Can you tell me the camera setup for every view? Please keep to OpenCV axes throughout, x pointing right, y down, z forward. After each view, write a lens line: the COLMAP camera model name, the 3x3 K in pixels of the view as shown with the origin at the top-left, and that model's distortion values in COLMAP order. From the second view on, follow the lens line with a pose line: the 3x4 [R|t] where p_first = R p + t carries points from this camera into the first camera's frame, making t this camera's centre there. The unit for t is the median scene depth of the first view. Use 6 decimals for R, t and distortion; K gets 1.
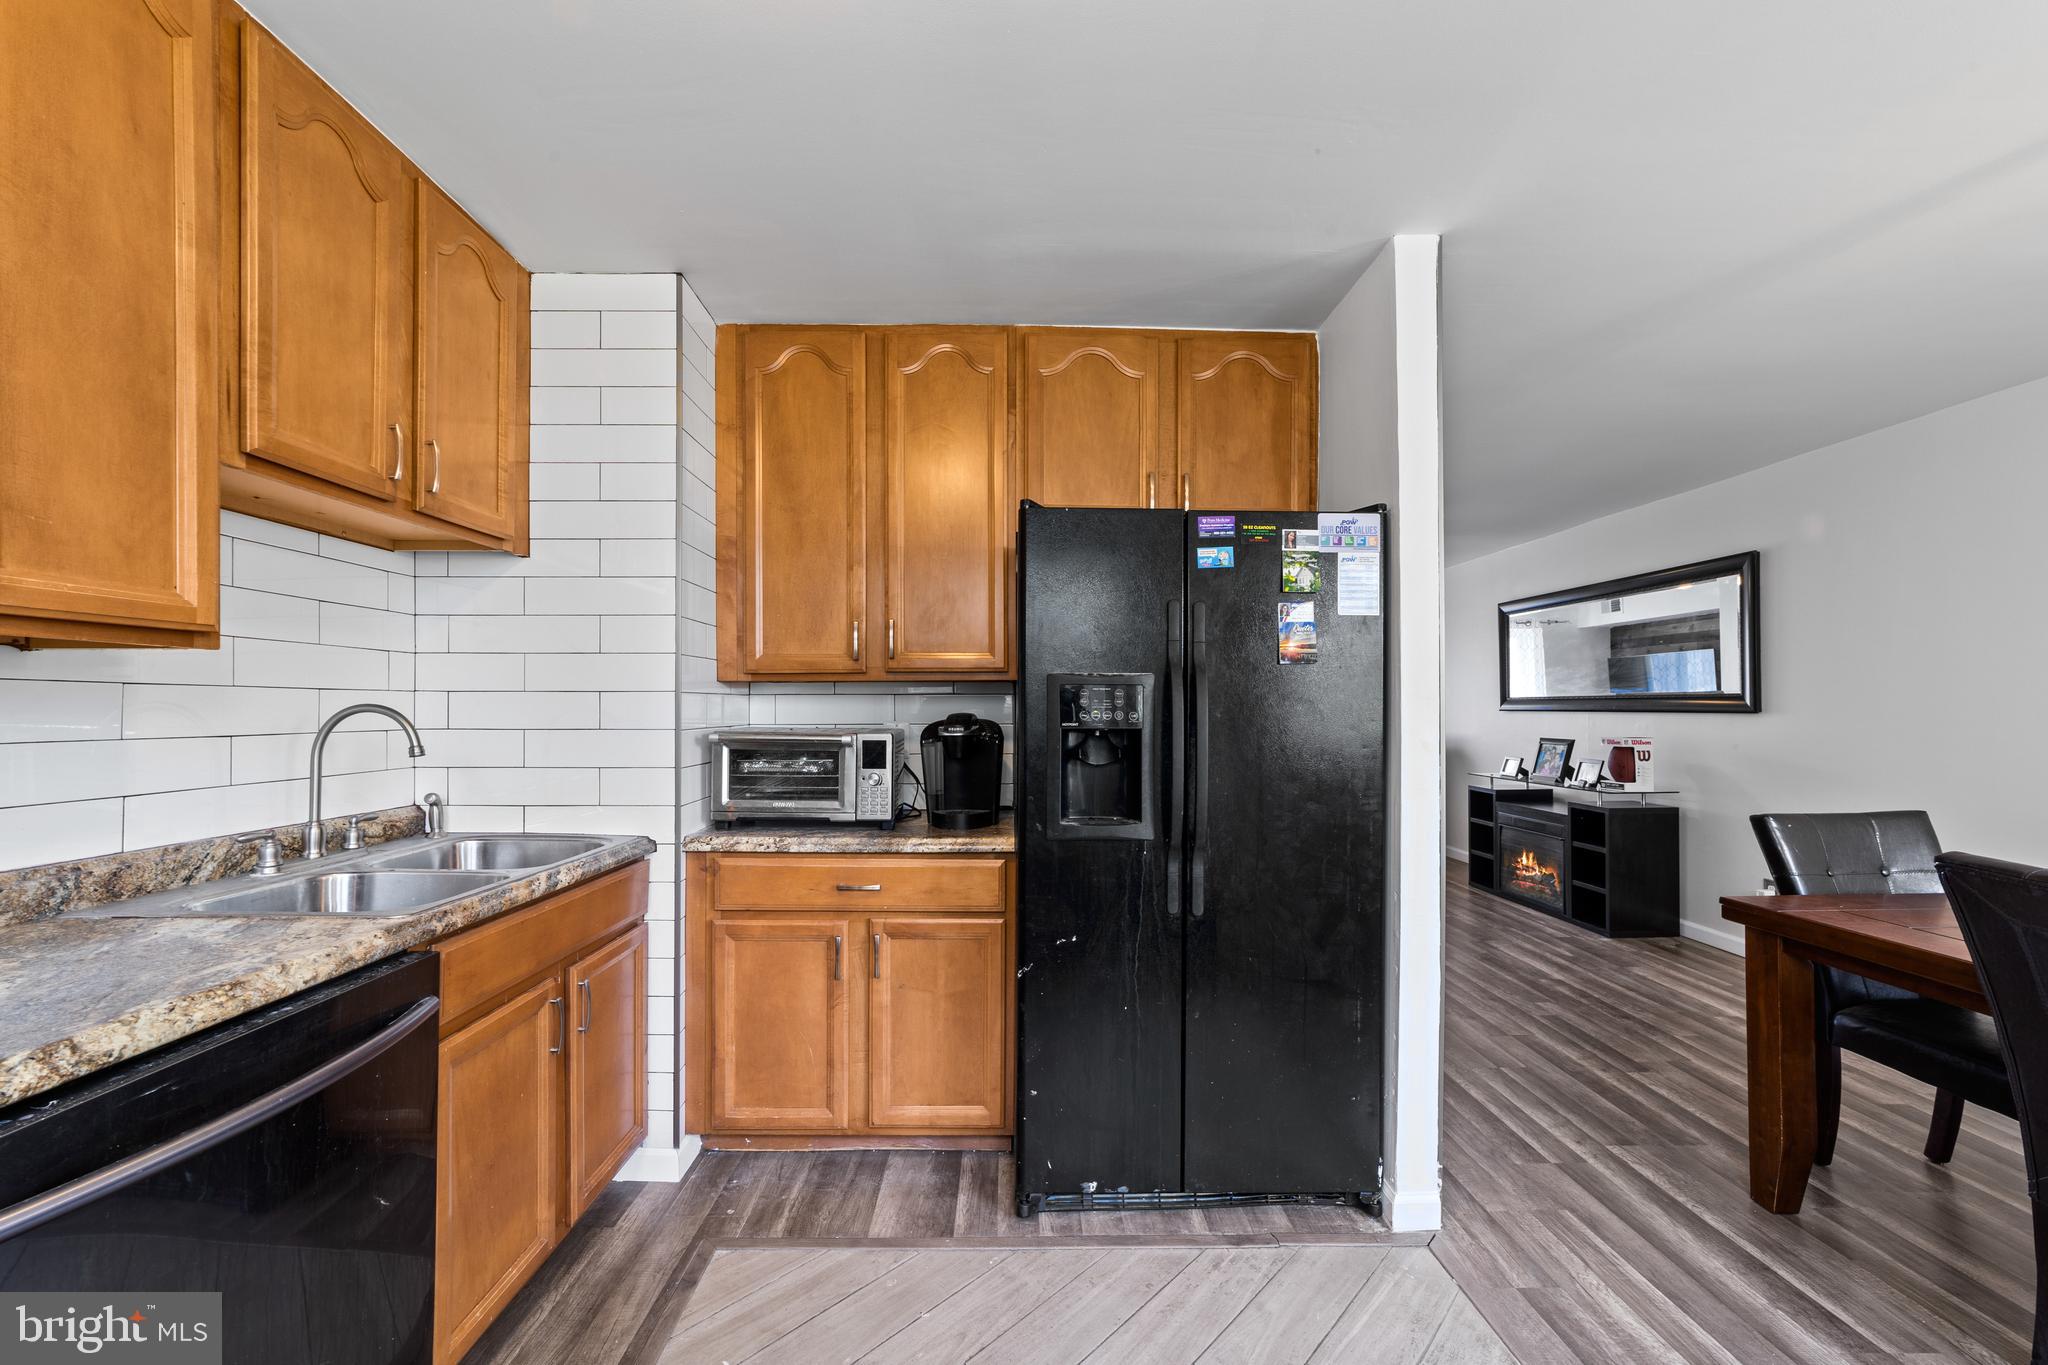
lens RADIAL K [[786.9, 0, 1026.2], [0, 786.9, 702.1], [0, 0, 1]] dist [-0.015640, 0.008510]
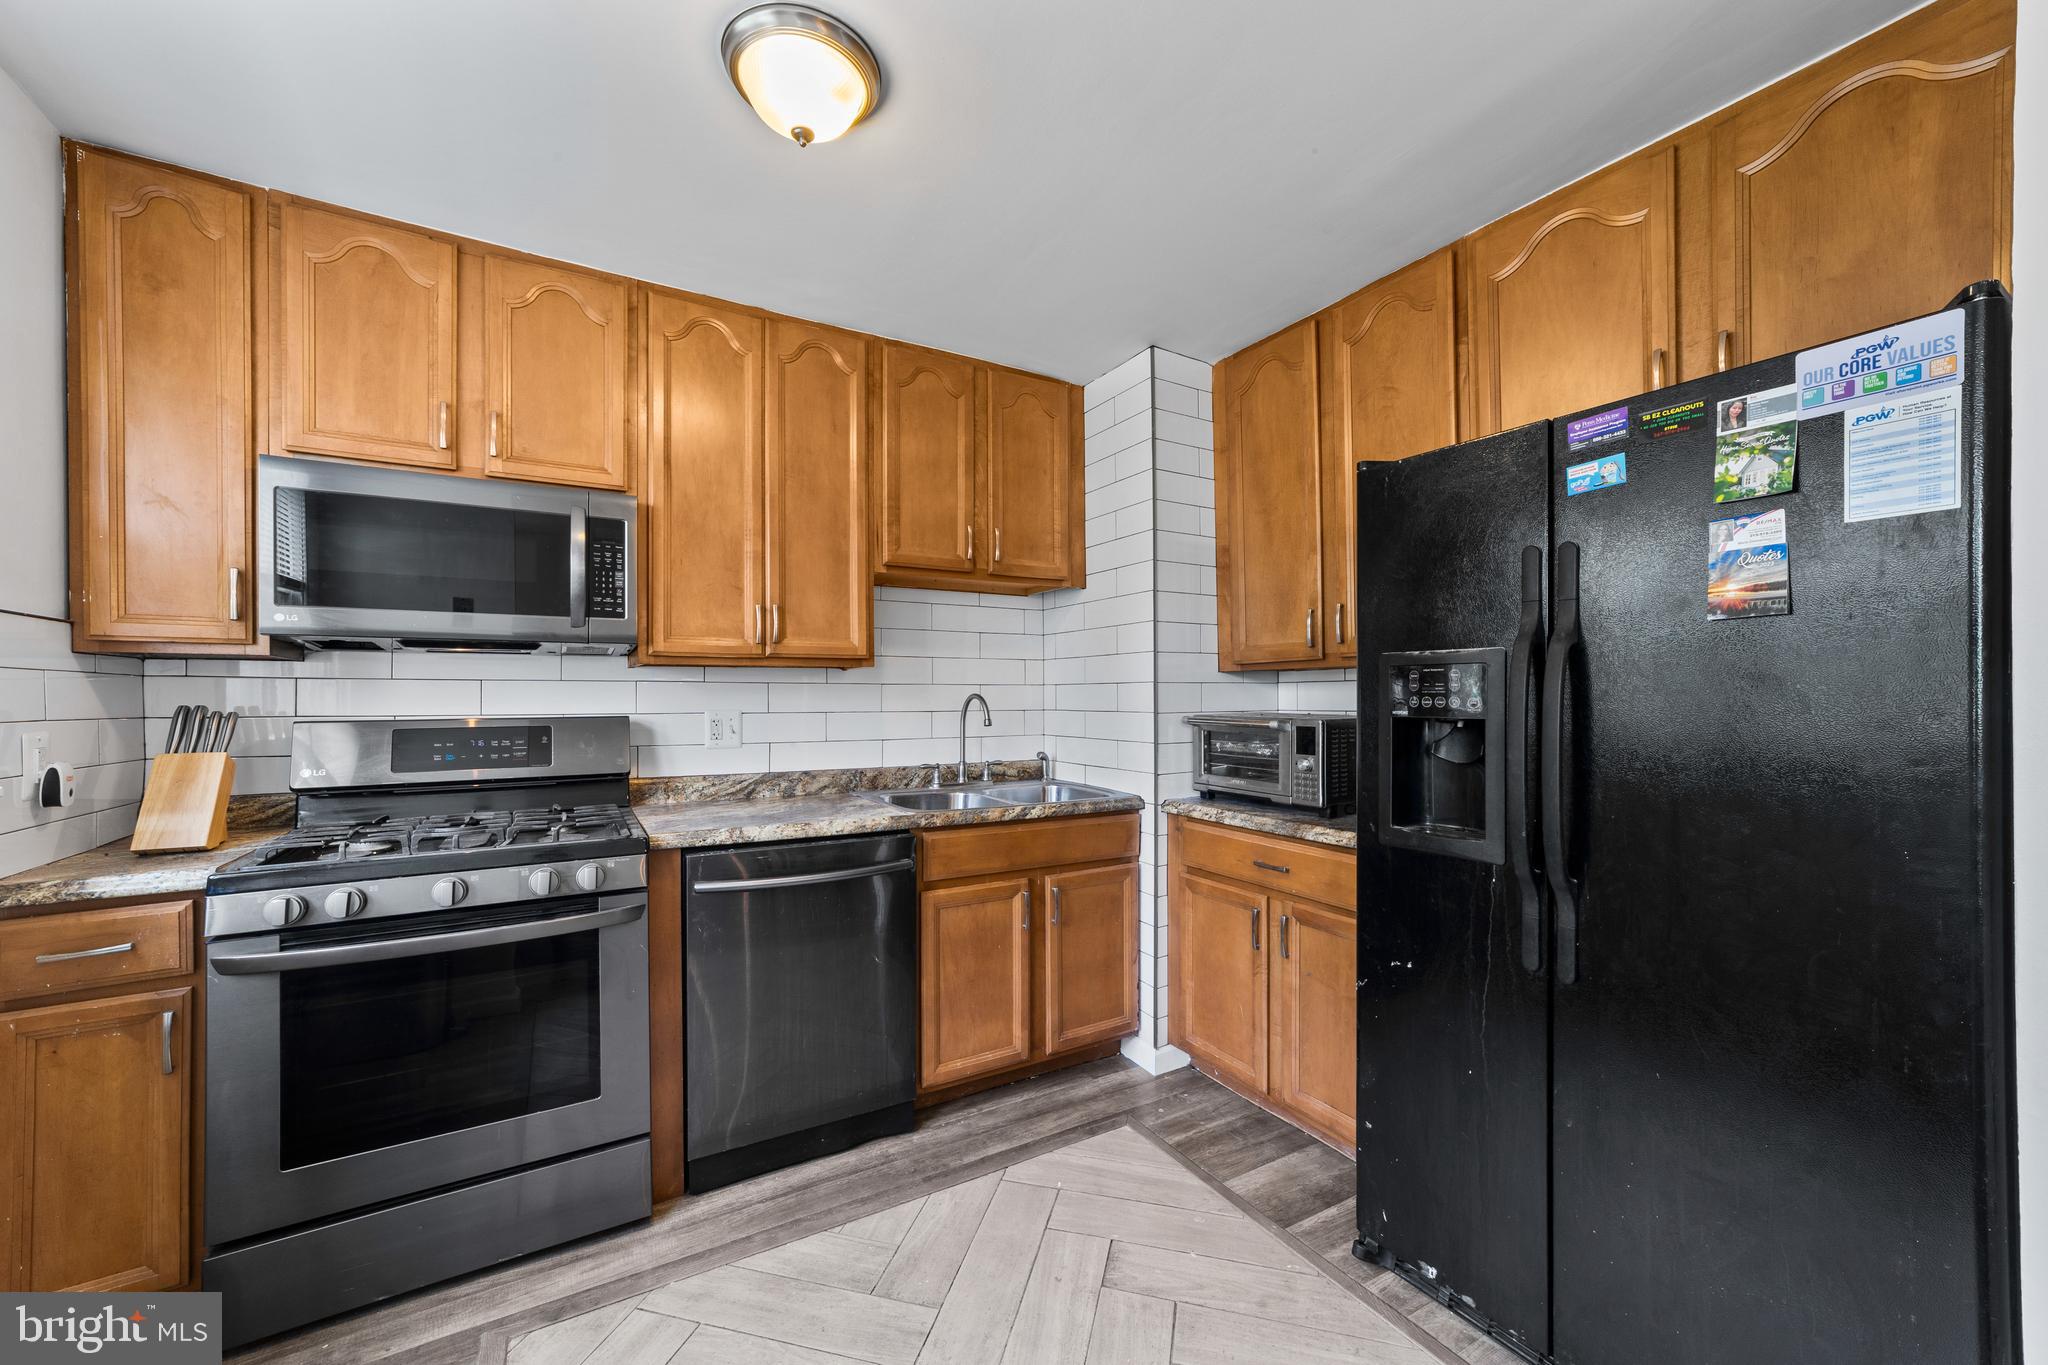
lens RADIAL K [[789.9, 0, 1034.7], [0, 789.9, 692.3], [0, 0, 1]] dist [-0.017182, 0.008453]
pose [[0.503346, -0.007379, -0.864053, 0.586796], [0.009468, 0.999951, -0.003024, 0.004988], [0.864033, -0.006658, 0.503391, 0.223498]]
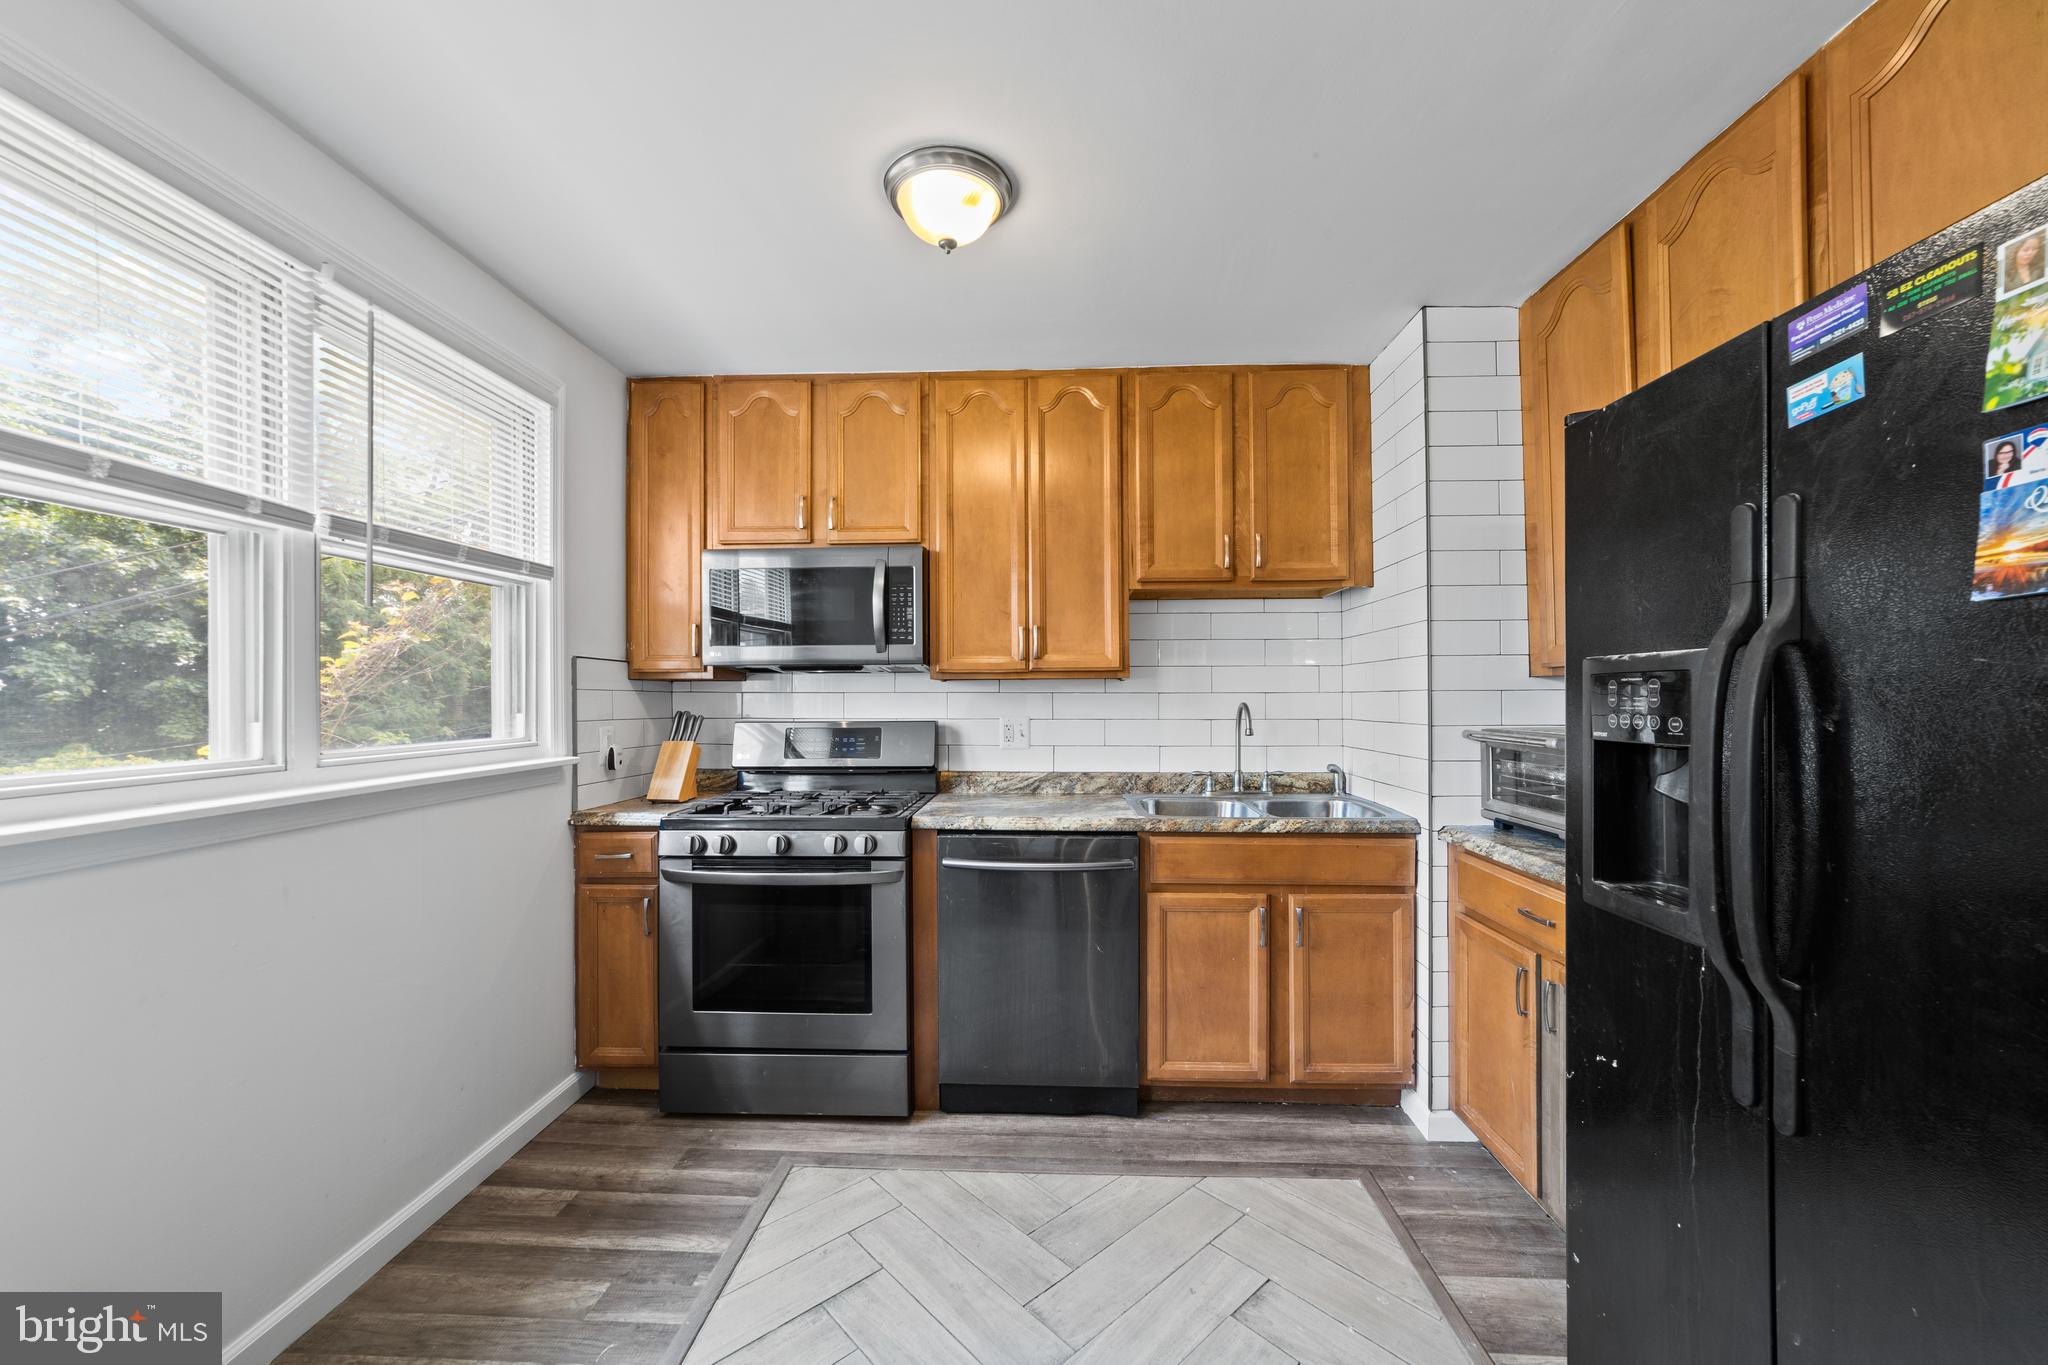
lens RADIAL K [[789.9, 0, 1034.7], [0, 789.9, 692.3], [0, 0, 1]] dist [-0.017182, 0.008453]
pose [[-0.046818, -0.010539, -0.998848, 0.727604], [0.009452, 0.999895, -0.010993, -0.003982], [0.998859, -0.009955, -0.046714, 0.548293]]
